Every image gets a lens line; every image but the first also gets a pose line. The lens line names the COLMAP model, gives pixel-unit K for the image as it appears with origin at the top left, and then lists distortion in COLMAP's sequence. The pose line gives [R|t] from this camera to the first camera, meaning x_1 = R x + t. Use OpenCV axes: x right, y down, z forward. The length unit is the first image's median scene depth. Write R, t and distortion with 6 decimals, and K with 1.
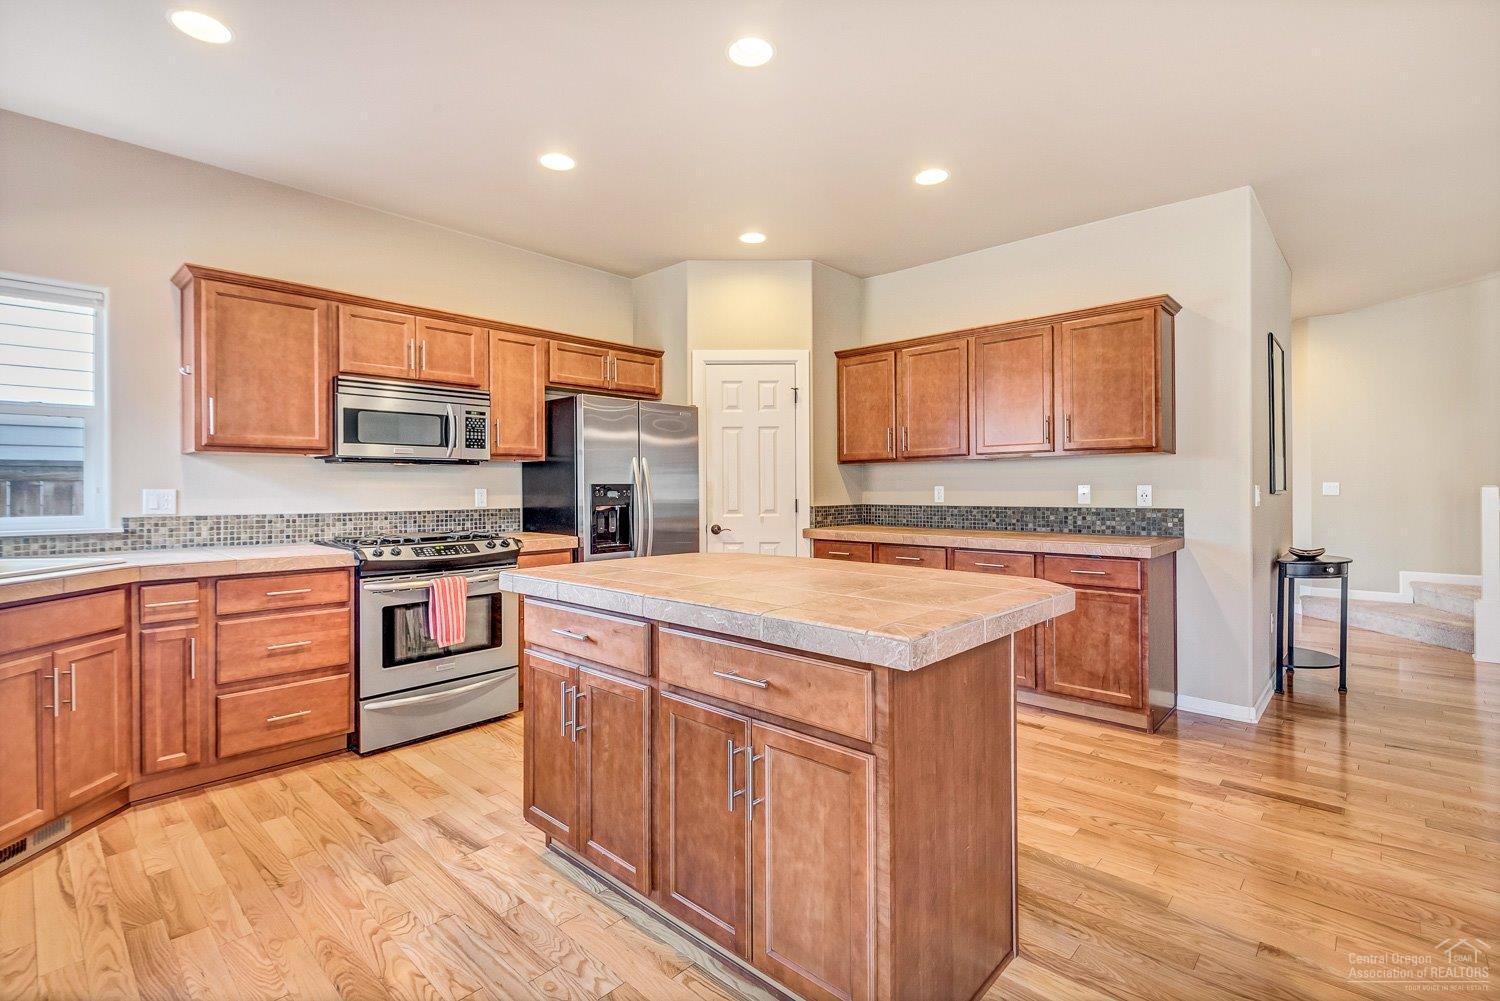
lens RADIAL K [[684.9, 0, 733.6], [0, 684.9, 487.1], [0, 0, 1]] dist [0.011167, -0.010589]
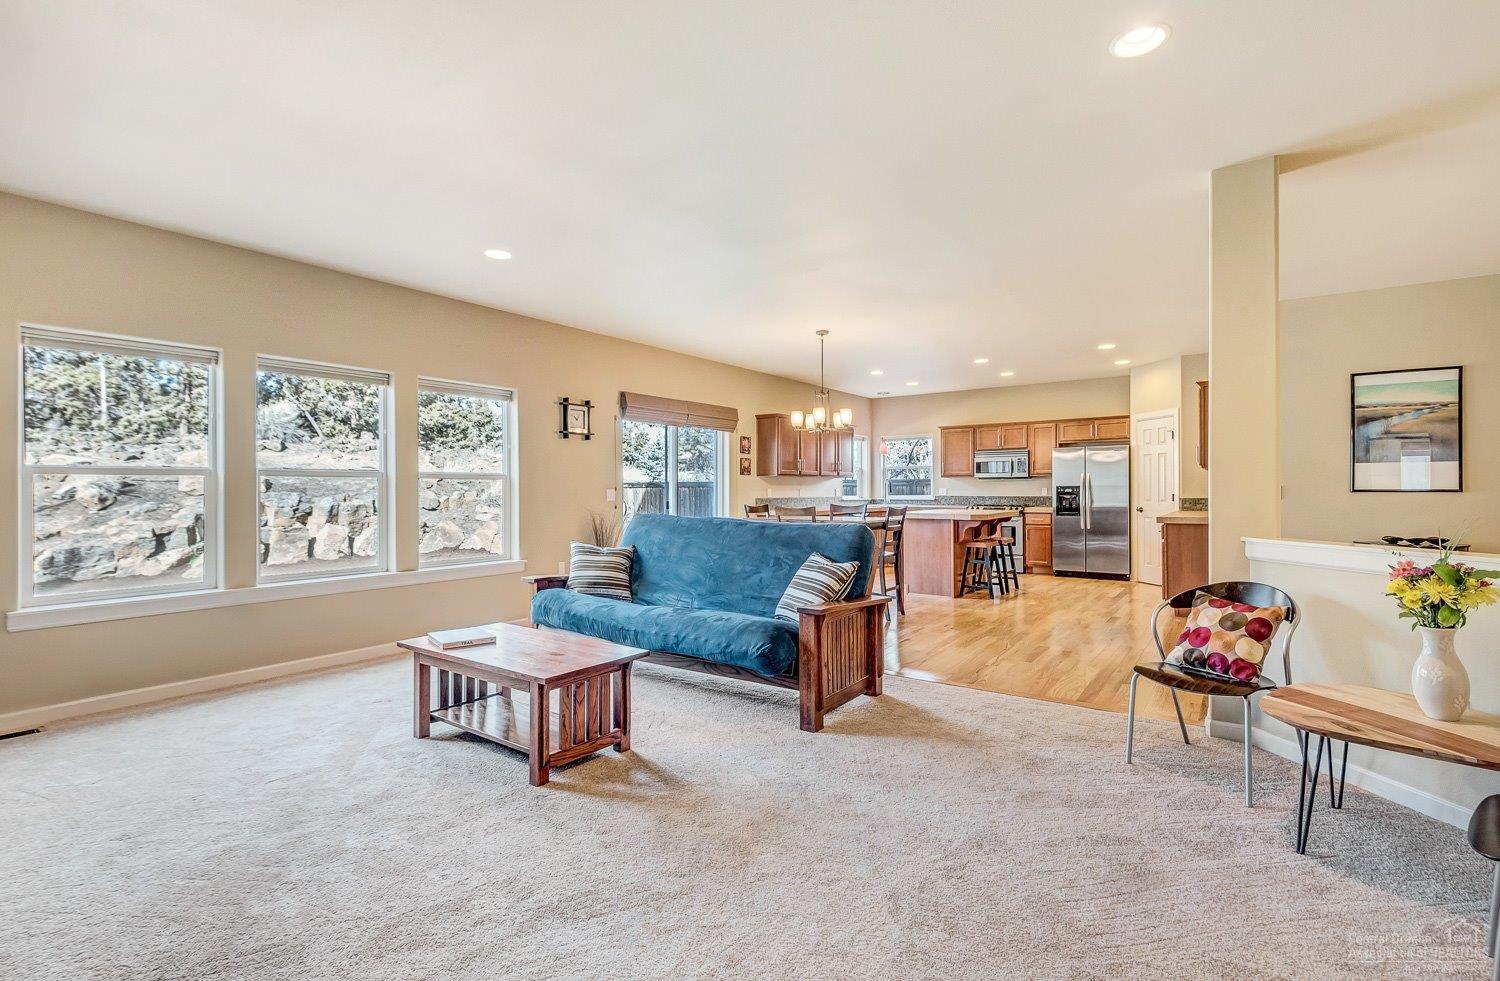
lens RADIAL K [[683.8, 0, 727.5], [0, 683.8, 494.4], [0, 0, 1]] dist [-0.004331, -0.000142]
pose [[0.108253, 0.012183, -0.994049, 2.255623], [0.009811, 0.999863, 0.013322, -0.020810], [0.994075, -0.011195, 0.108119, -0.427423]]
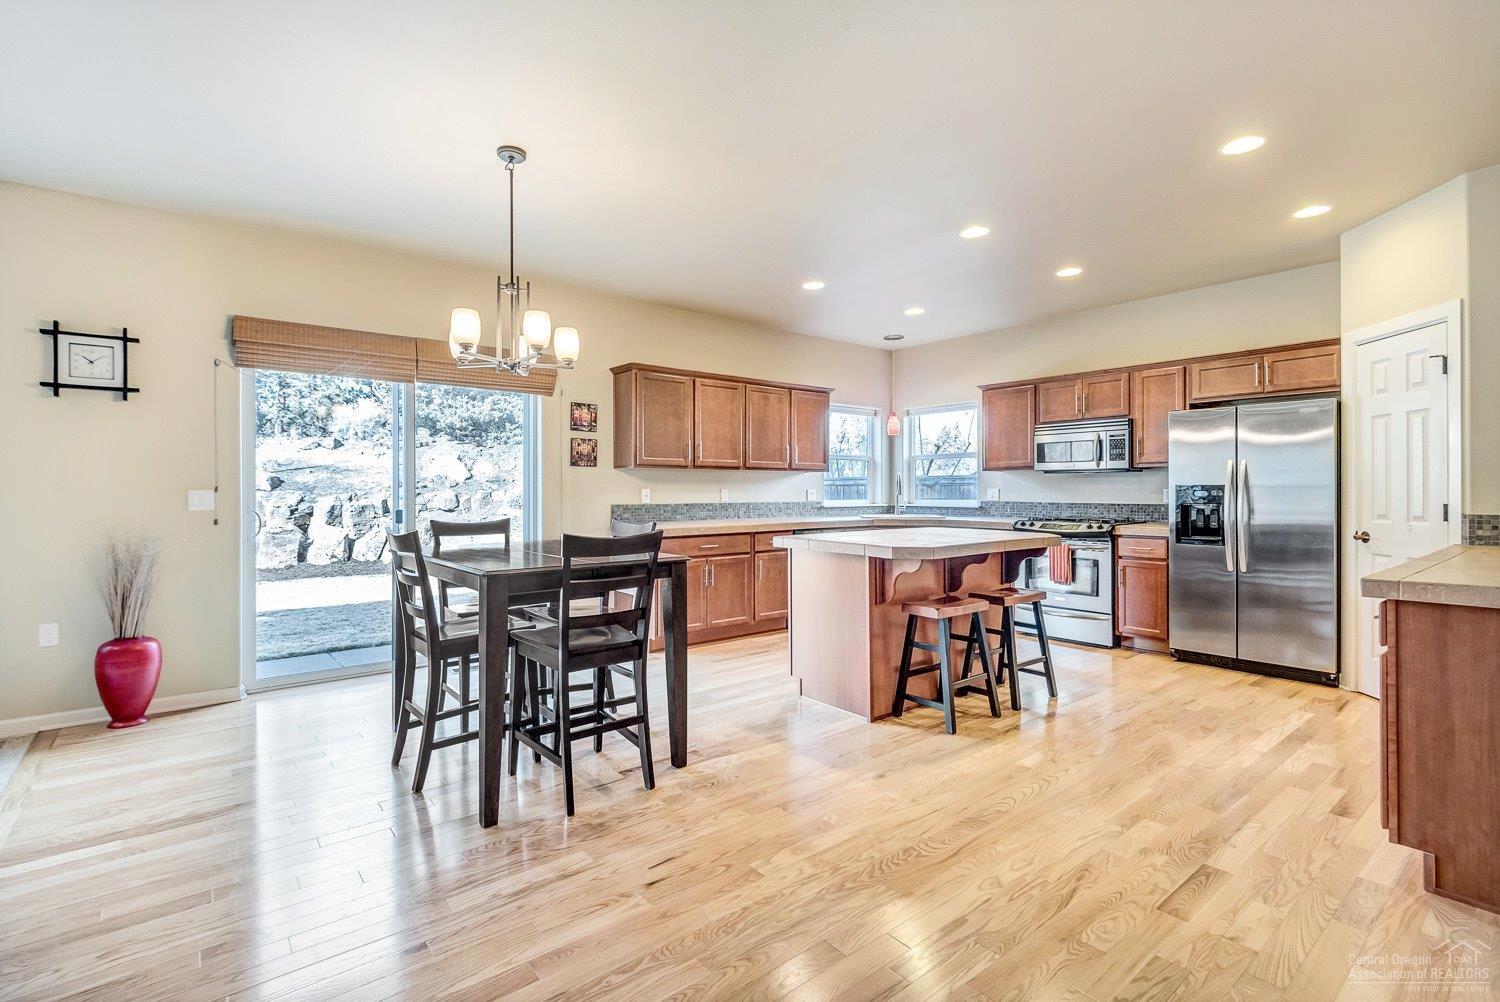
lens RADIAL K [[684.9, 0, 733.2], [0, 684.9, 491.9], [0, 0, 1]] dist [0.011167, -0.010589]
pose [[-0.144455, 0.010452, -0.989456, 1.245027], [0.008714, 0.999919, 0.009290, -0.012371], [0.989473, -0.007280, -0.144534, 0.449743]]
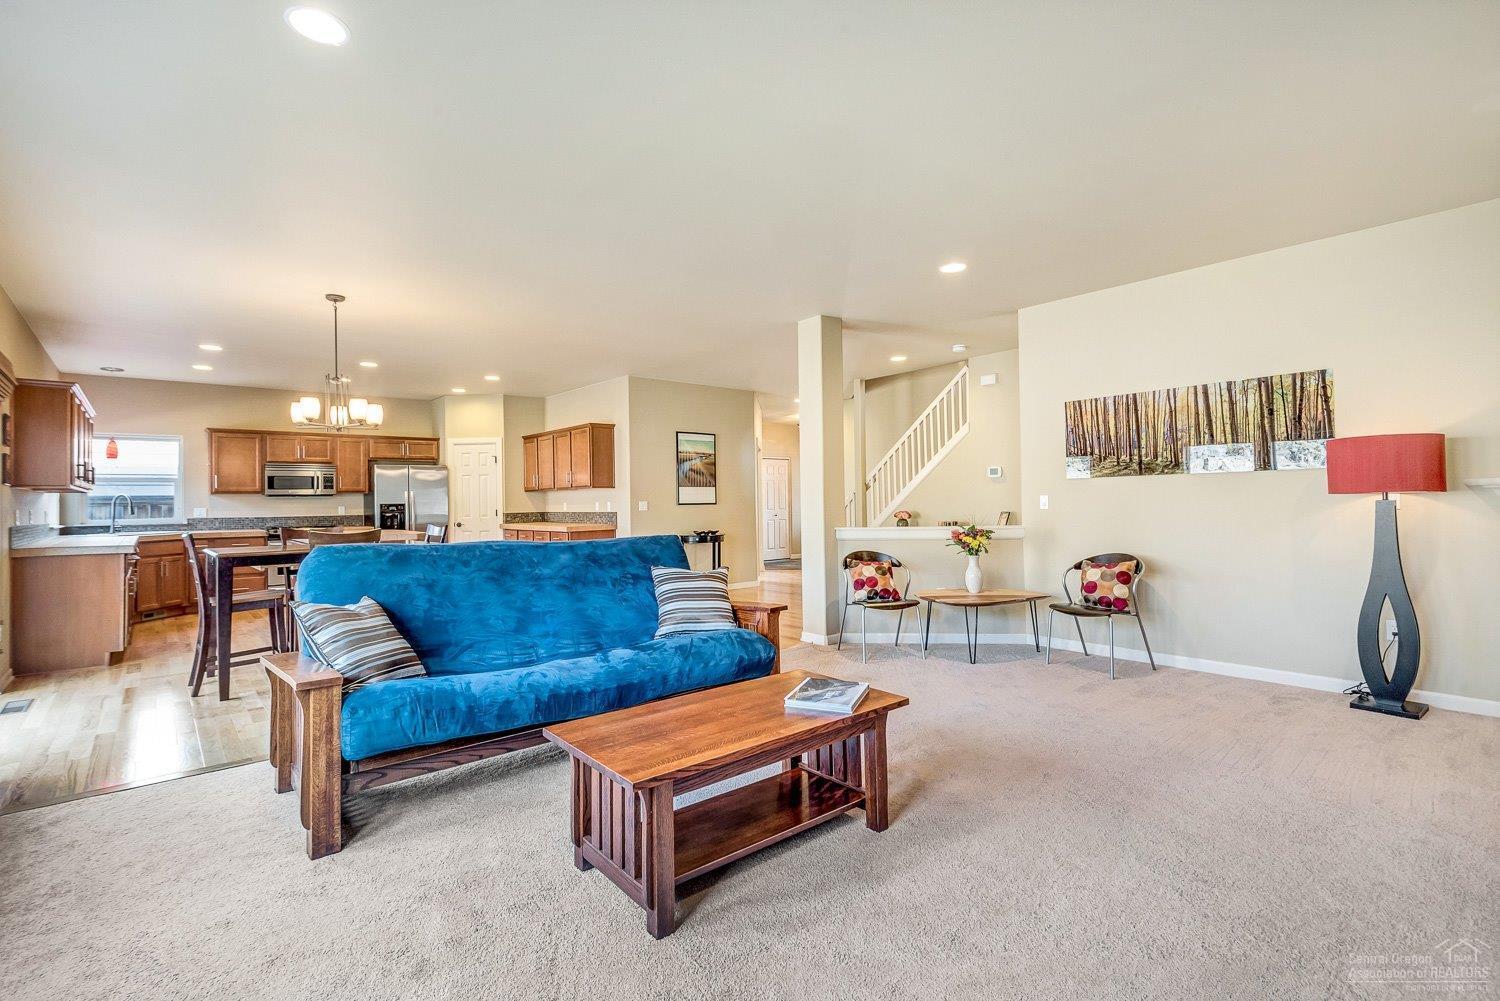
lens RADIAL K [[684.9, 0, 744.5], [0, 684.9, 497.6], [0, 0, 1]] dist [0.011167, -0.010589]
pose [[0.994232, -0.009420, -0.106833, 1.398658], [0.009632, 0.999953, 0.001475, -0.019222], [0.106814, -0.002495, 0.994276, -1.289078]]
